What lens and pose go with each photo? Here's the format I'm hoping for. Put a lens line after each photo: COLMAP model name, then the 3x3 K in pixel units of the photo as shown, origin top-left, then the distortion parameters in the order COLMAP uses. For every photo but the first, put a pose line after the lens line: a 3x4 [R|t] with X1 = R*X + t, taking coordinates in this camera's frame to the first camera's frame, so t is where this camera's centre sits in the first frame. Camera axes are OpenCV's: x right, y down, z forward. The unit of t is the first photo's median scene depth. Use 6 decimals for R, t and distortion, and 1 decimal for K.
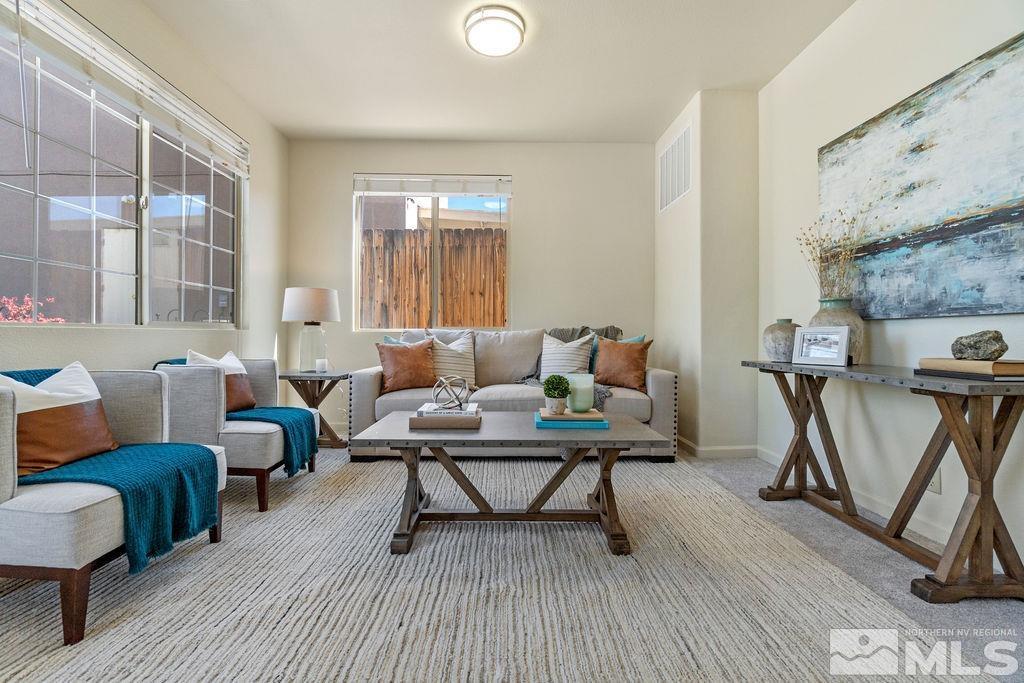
lens RADIAL K [[448.8, 0, 515.0], [0, 448.8, 334.2], [0, 0, 1]] dist [-0.002297, 0.000540]
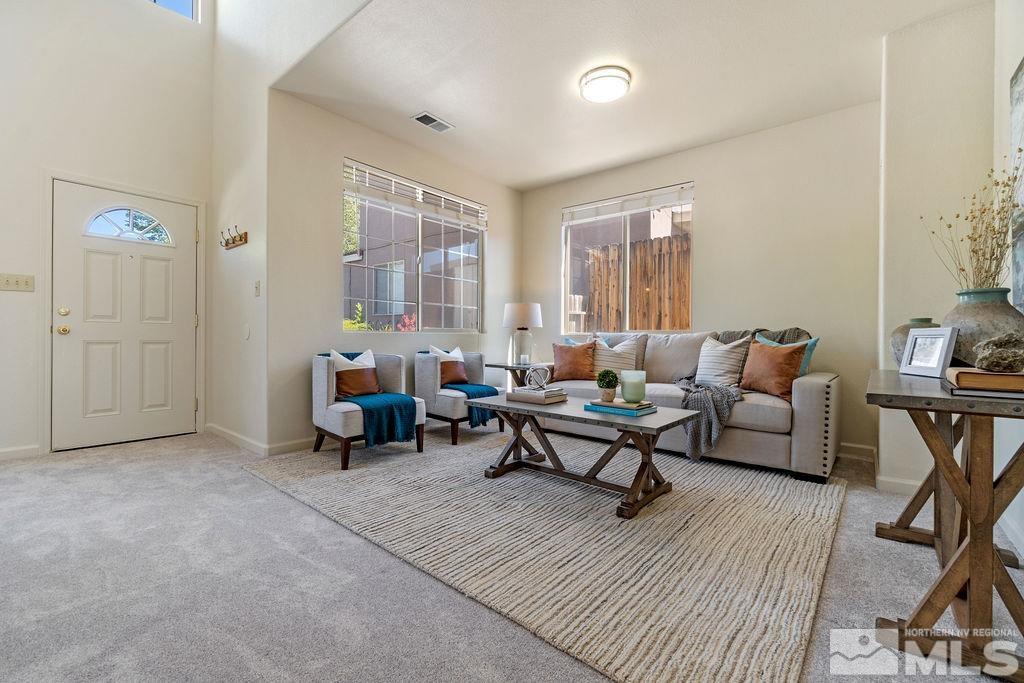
lens RADIAL K [[448.8, 0, 495.6], [0, 448.8, 339.9], [0, 0, 1]] dist [-0.002297, 0.000540]
pose [[0.741475, 0.006537, -0.670949, 0.688048], [-0.002759, 0.999974, 0.006693, 0.001971], [0.670975, -0.003112, 0.741473, -0.112345]]
